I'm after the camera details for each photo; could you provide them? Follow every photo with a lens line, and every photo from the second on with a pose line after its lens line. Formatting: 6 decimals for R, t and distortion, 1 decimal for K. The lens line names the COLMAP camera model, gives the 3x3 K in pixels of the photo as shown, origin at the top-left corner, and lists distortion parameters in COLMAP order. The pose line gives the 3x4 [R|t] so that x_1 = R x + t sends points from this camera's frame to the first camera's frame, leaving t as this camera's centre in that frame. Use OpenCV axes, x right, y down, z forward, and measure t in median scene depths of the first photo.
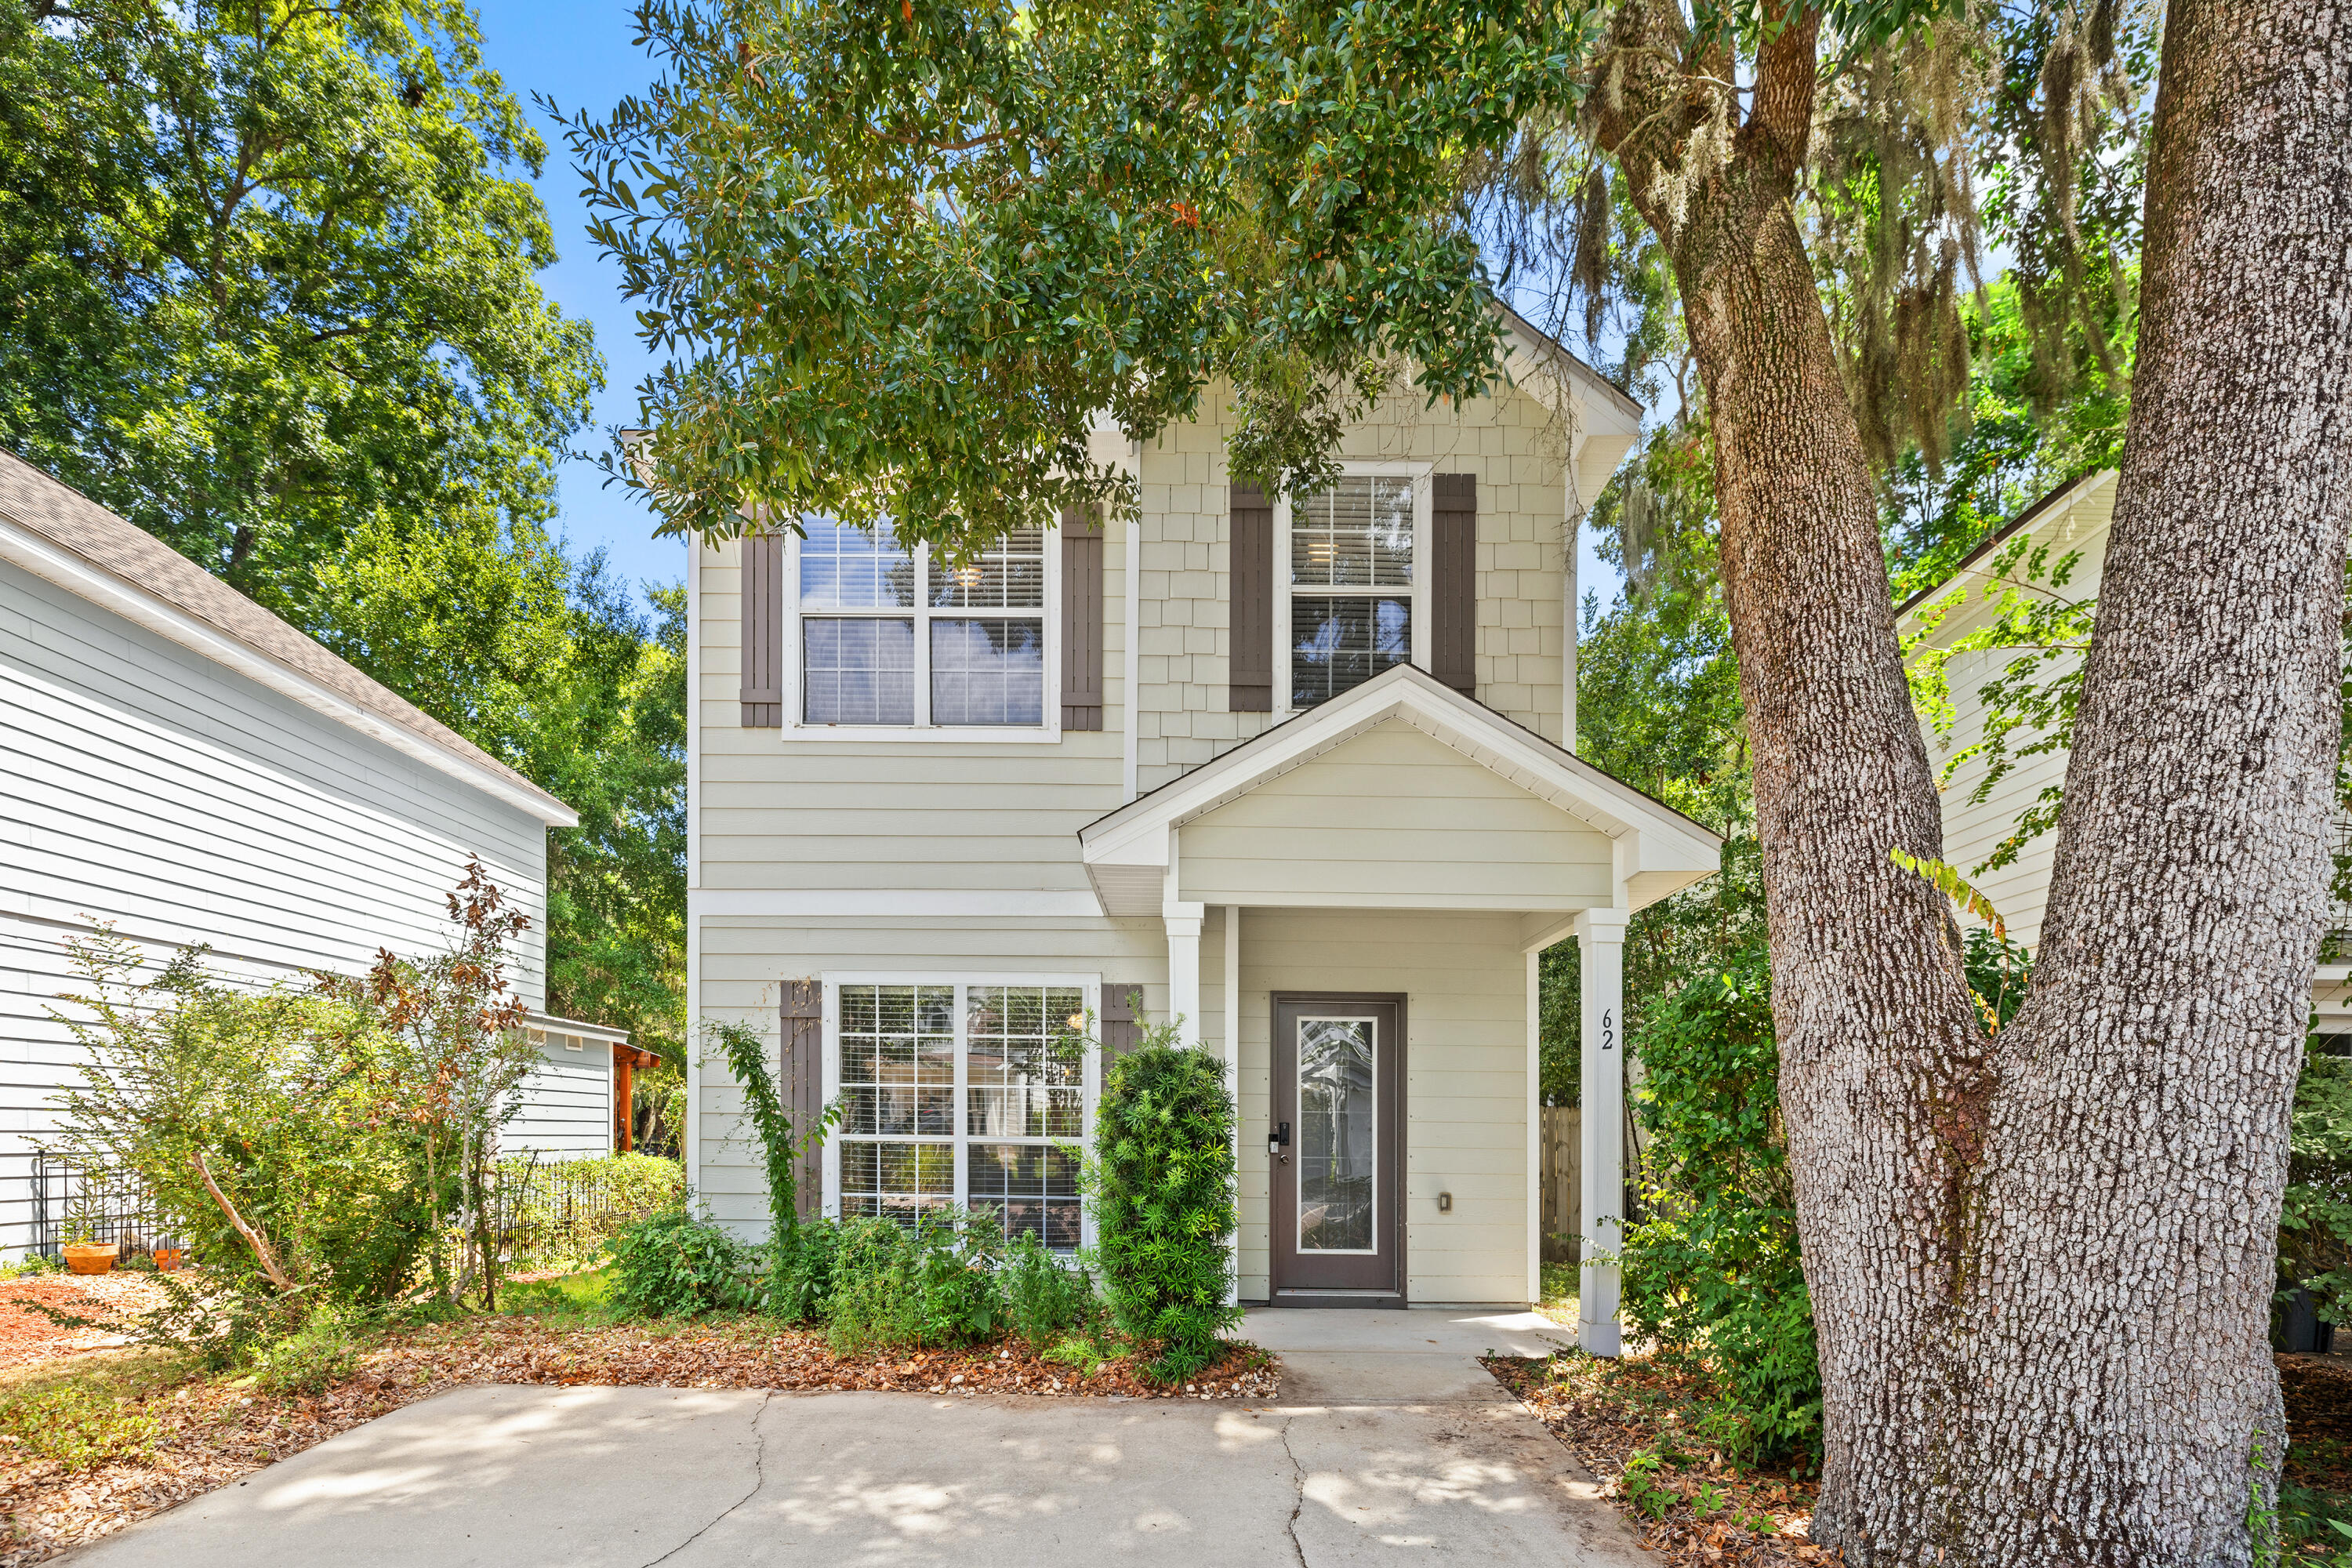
lens RADIAL K [[1158.5, 0, 1172.1], [0, 1158.5, 986.3], [0, 0, 1]] dist [-0.002765, 0.000070]
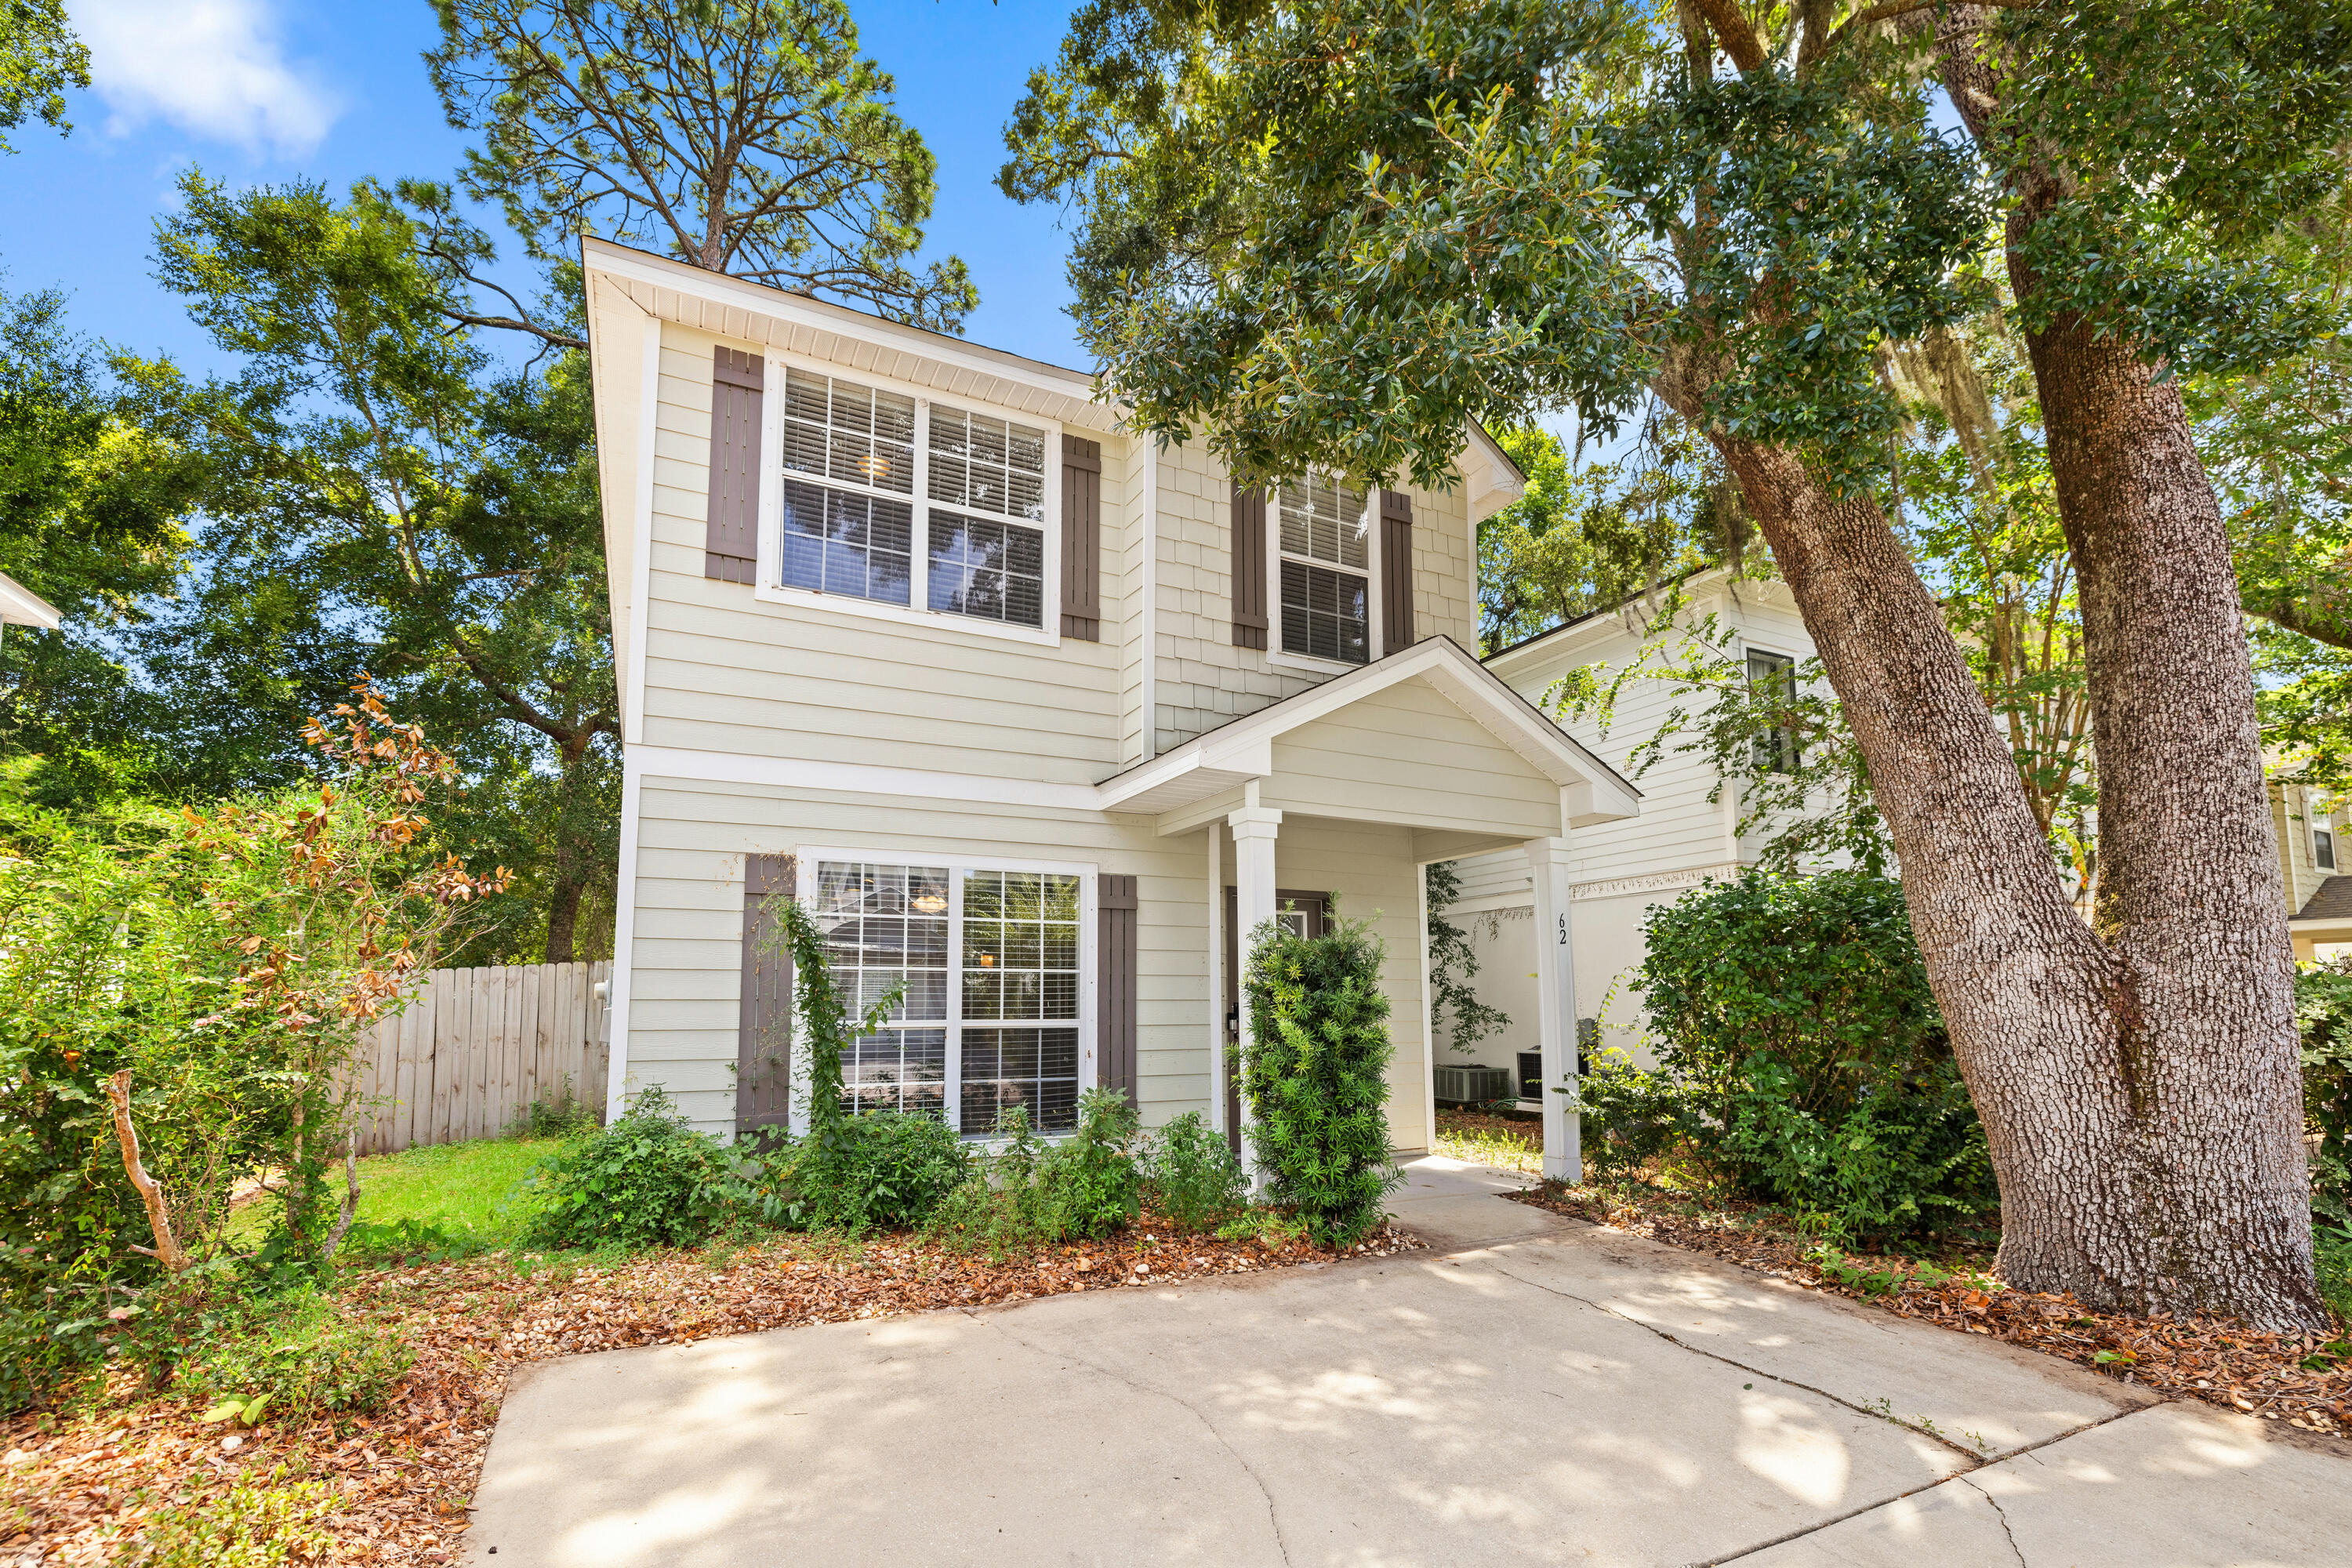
lens RADIAL K [[1004.3, 0, 1187.2], [0, 1004.3, 776.6], [0, 0, 1]] dist [-0.001439, -0.000666]
pose [[0.882315, 0.091592, 0.461661, -1.130751], [-0.046001, 0.992967, -0.109085, 0.018229], [-0.468406, 0.075011, 0.880323, 0.354481]]
